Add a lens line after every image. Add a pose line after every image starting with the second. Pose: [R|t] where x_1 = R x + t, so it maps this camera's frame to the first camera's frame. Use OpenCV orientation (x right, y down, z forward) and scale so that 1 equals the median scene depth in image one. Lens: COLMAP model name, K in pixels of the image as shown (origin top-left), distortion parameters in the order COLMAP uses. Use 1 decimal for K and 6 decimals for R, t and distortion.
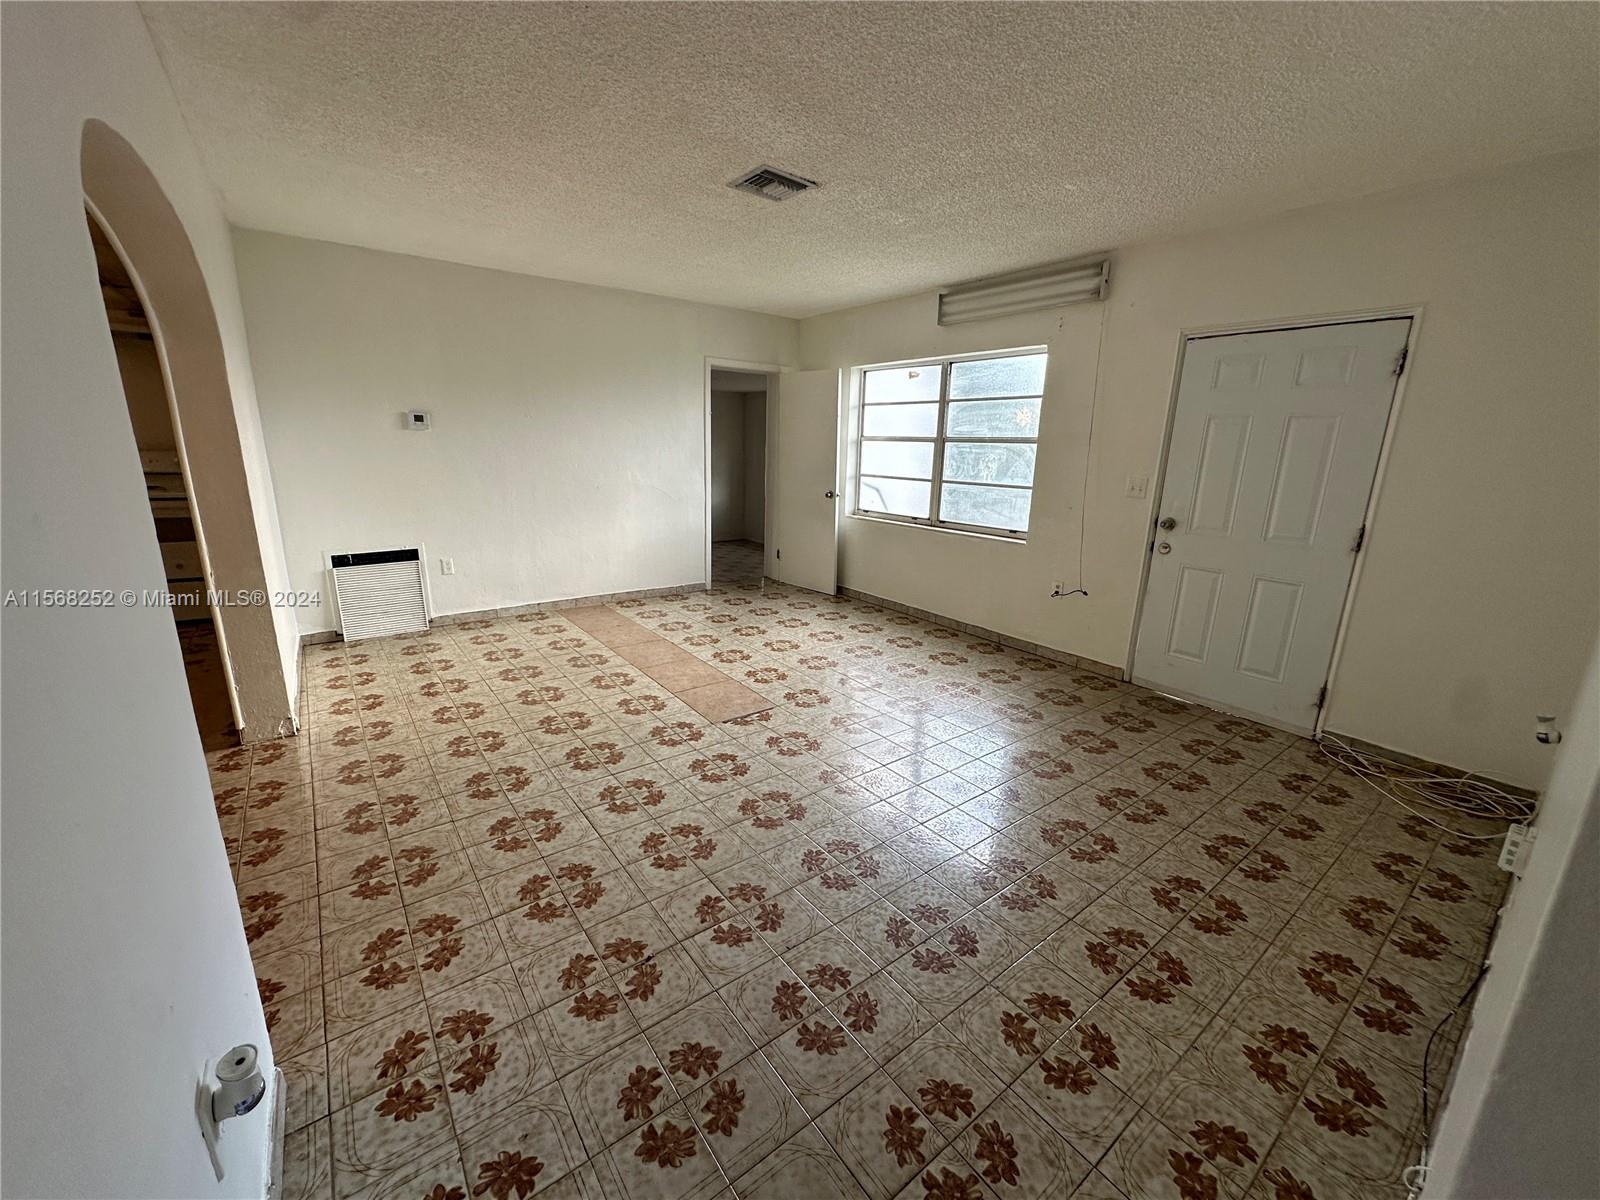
lens RADIAL K [[640.5, 0, 758.8], [0, 640.5, 601.1], [0, 0, 1]] dist [-0.001264, 0.000084]
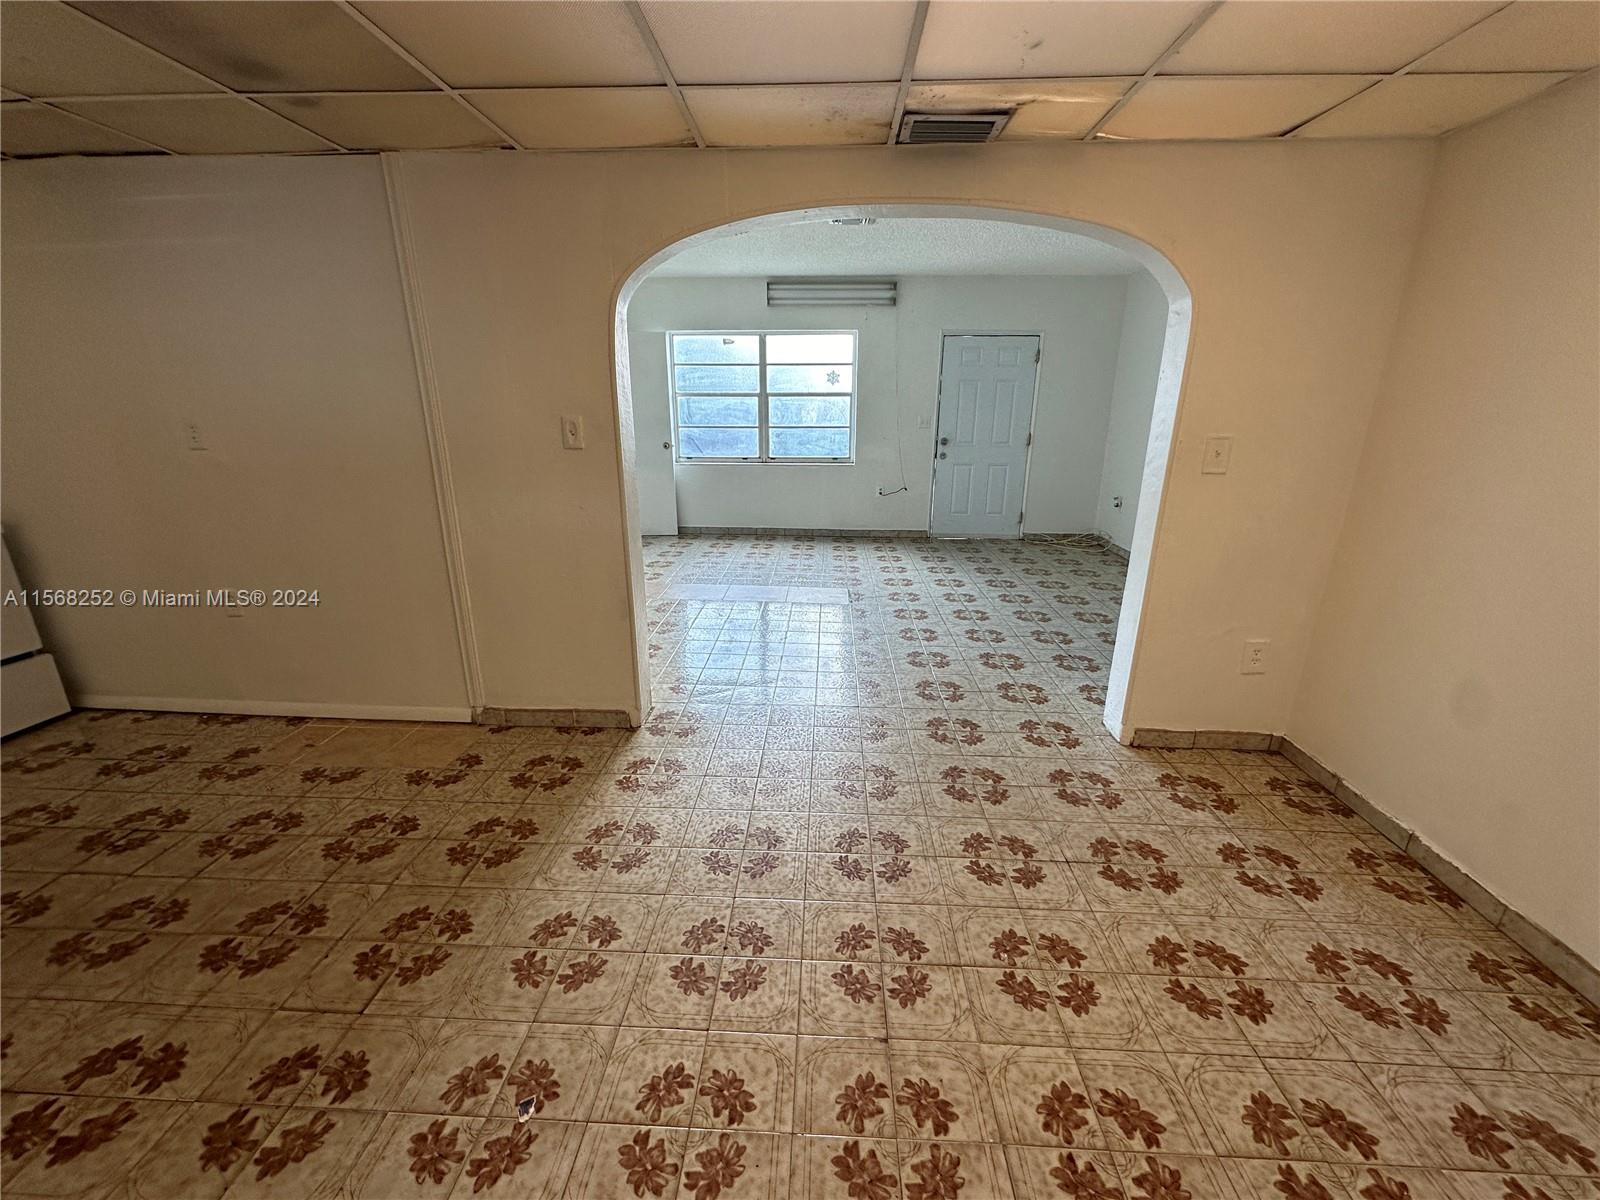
lens RADIAL K [[640.5, 0, 802.5], [0, 640.5, 617.0], [0, 0, 1]] dist [-0.001264, 0.000084]
pose [[0.626320, -0.268359, 0.731920, -0.753995], [0.201301, 0.962714, 0.180722, -0.036622], [-0.753128, 0.034146, 0.656988, 0.099310]]
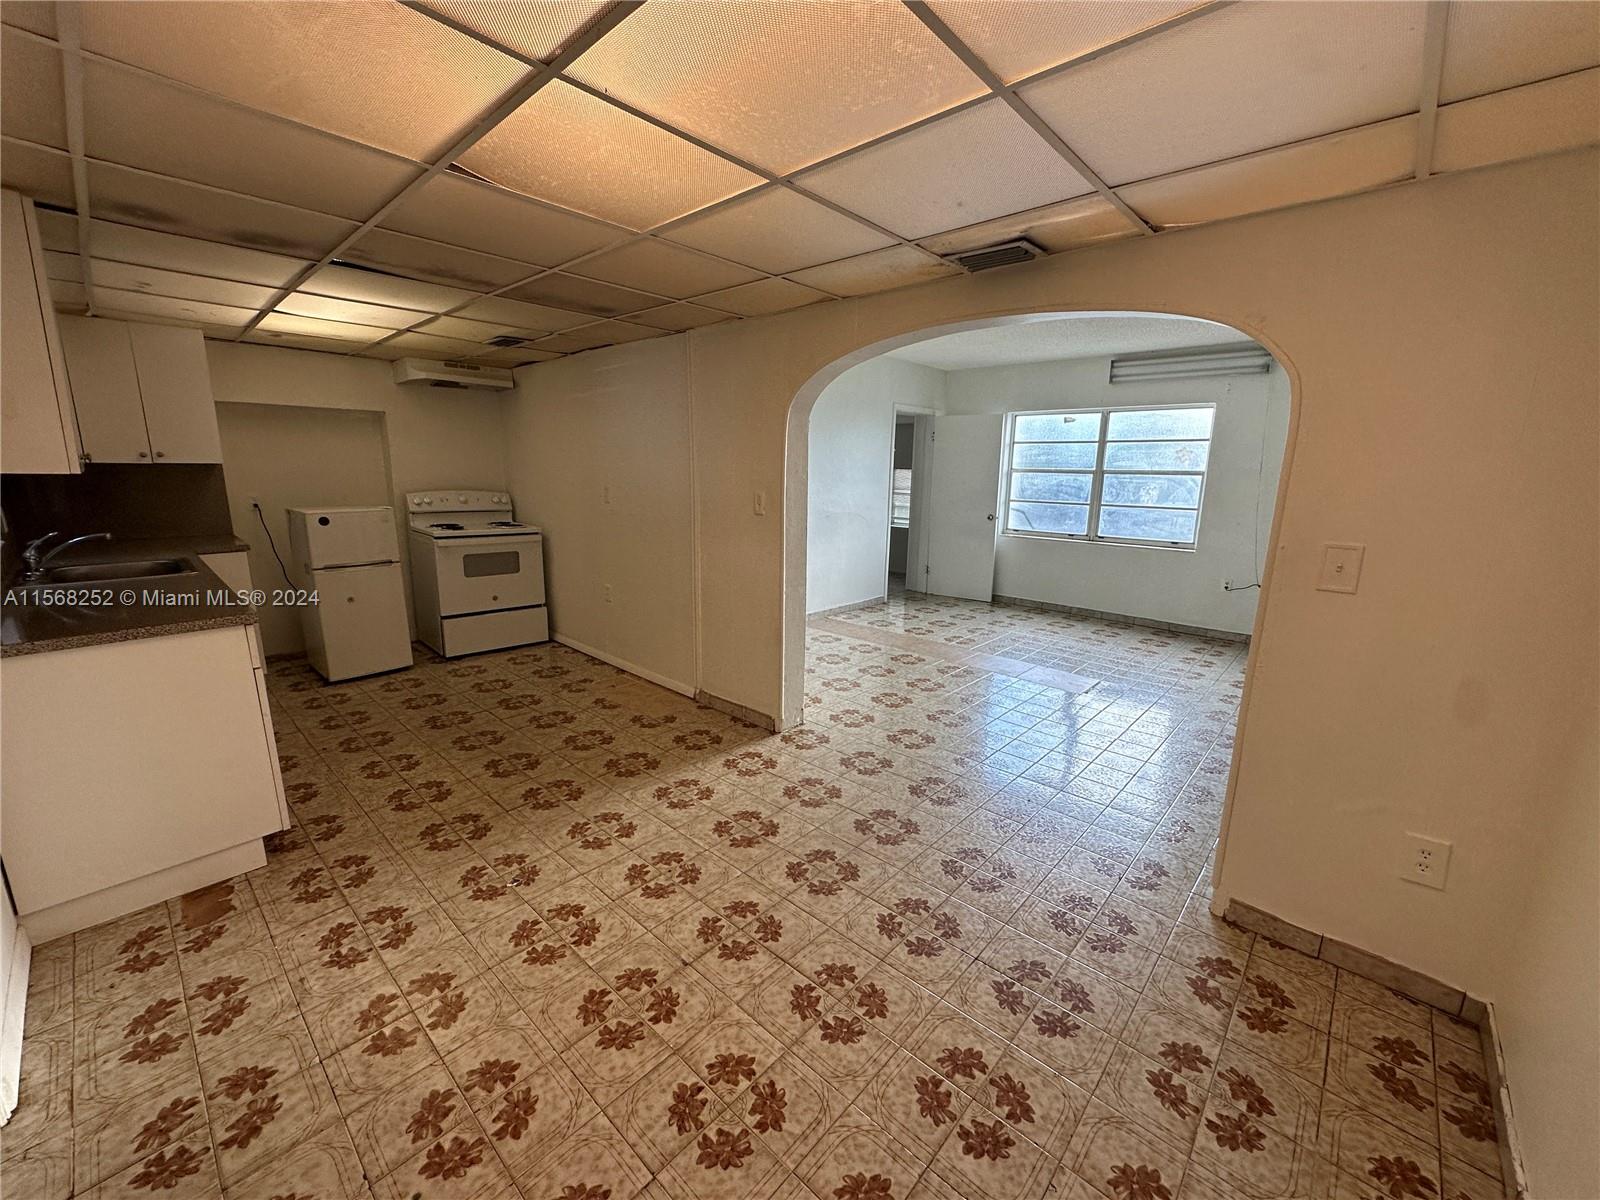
lens RADIAL K [[640.5, 0, 793.3], [0, 640.5, 624.5], [0, 0, 1]] dist [-0.001264, 0.000084]
pose [[0.981936, -0.054406, 0.181223, -0.559357], [0.054305, 0.998509, 0.005523, 0.007393], [-0.181253, 0.004418, 0.983427, -0.128601]]
